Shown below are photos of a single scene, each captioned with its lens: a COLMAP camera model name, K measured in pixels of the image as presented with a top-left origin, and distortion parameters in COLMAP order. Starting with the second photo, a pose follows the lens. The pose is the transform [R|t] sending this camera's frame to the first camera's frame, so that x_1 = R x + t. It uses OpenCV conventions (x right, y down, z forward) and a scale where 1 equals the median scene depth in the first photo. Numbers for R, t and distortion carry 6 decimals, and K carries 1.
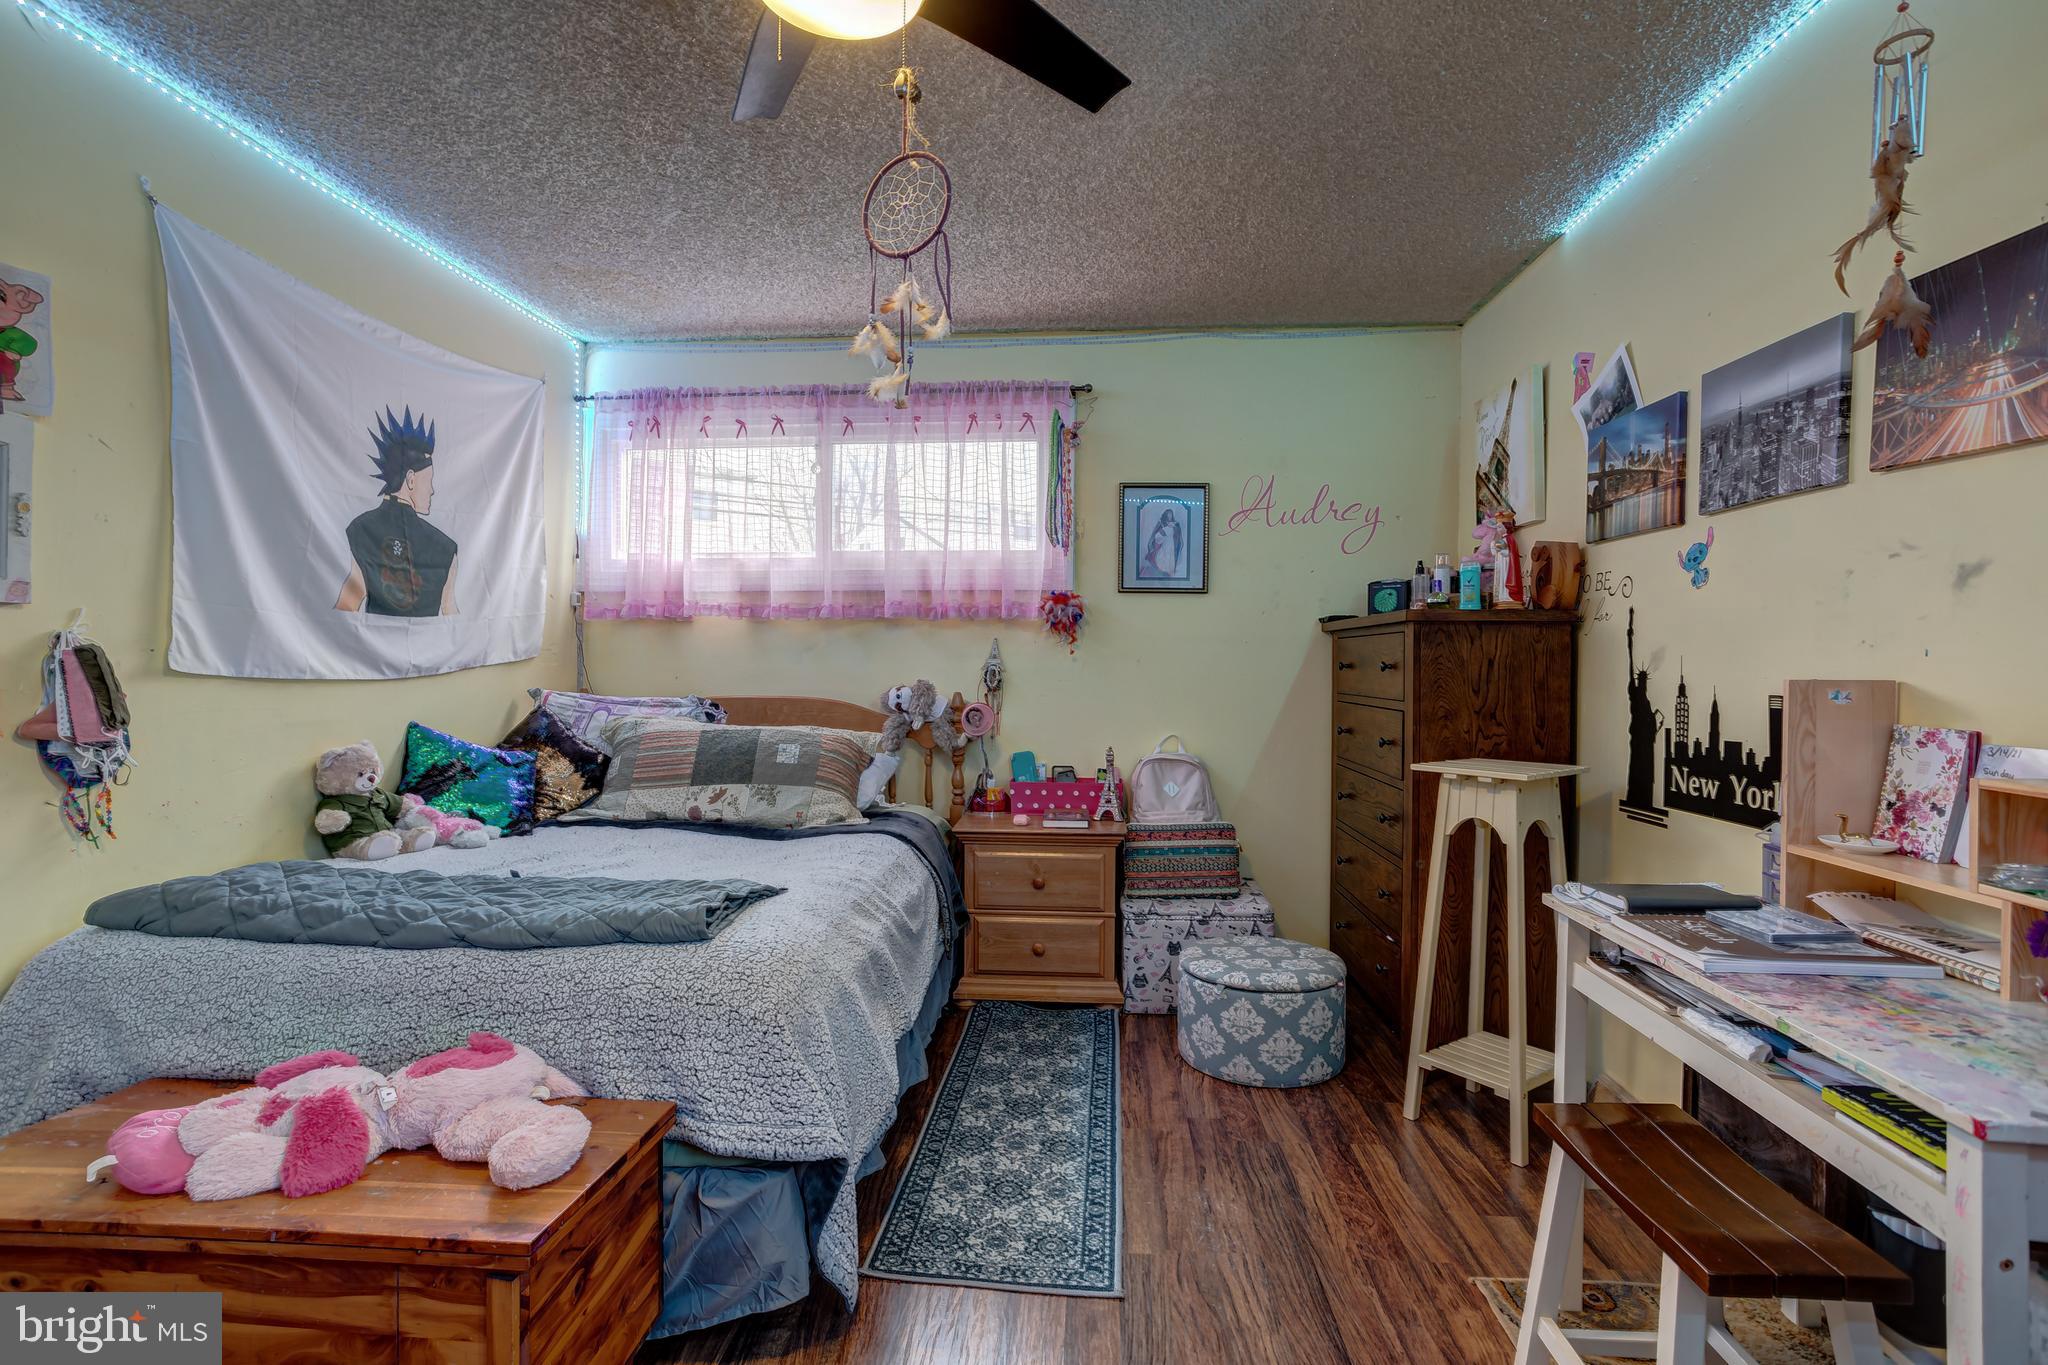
lens RADIAL K [[986.4, 0, 1017.2], [0, 986.4, 673.2], [0, 0, 1]] dist [-0.057888, 0.037847]
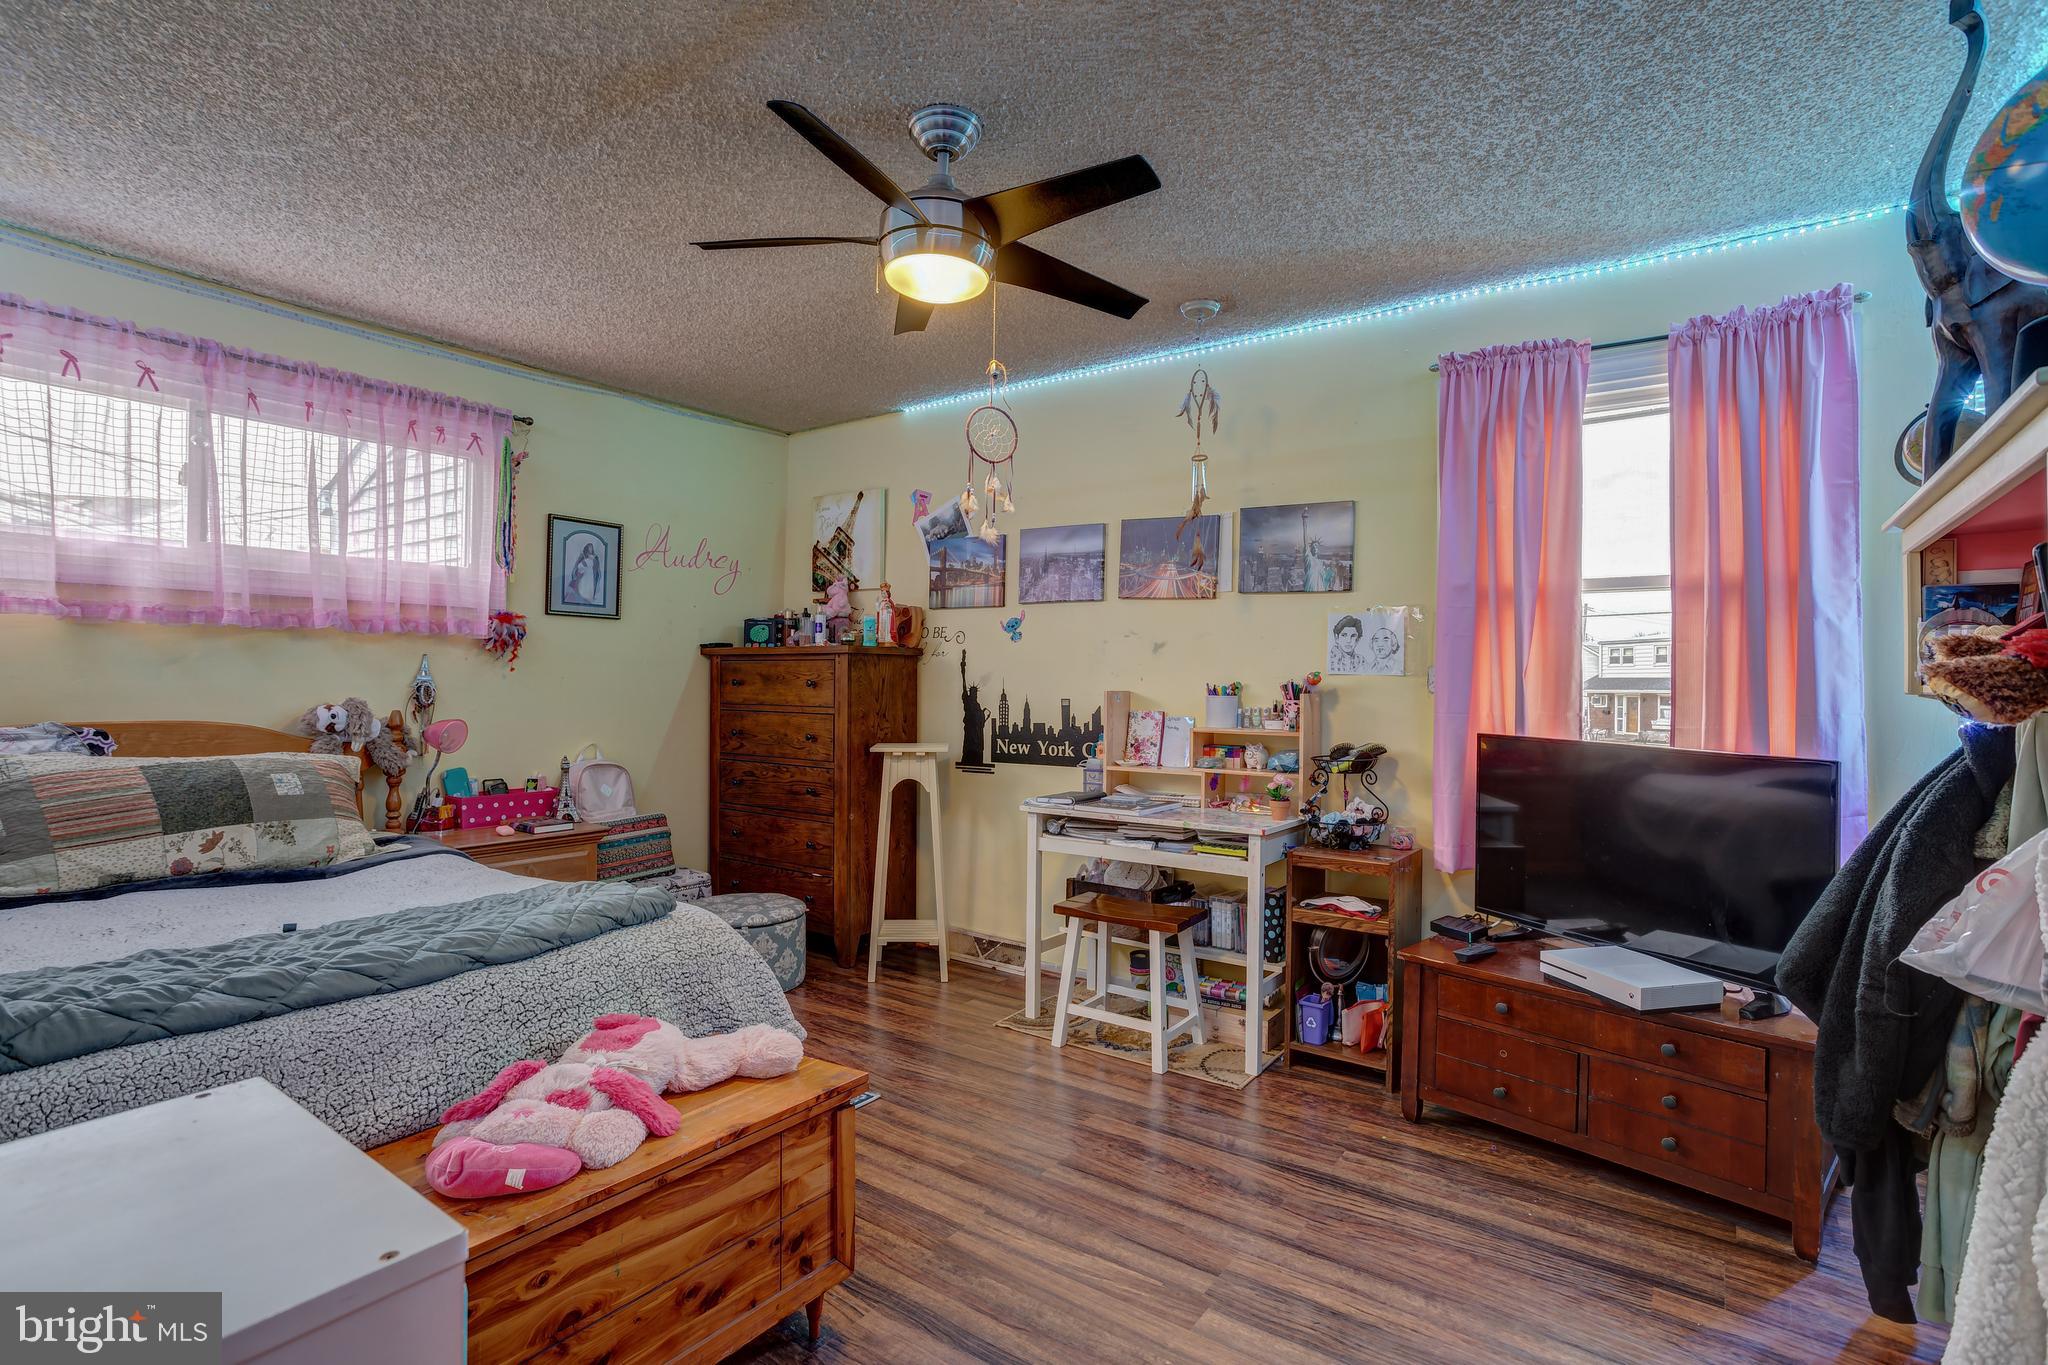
lens RADIAL K [[986.4, 0, 1017.2], [0, 986.4, 673.2], [0, 0, 1]] dist [-0.057888, 0.037847]
pose [[0.522480, 0.007211, 0.852621, -0.643412], [0.002619, 0.999946, -0.010063, -0.006323], [-0.852647, 0.007491, 0.522433, 0.001382]]
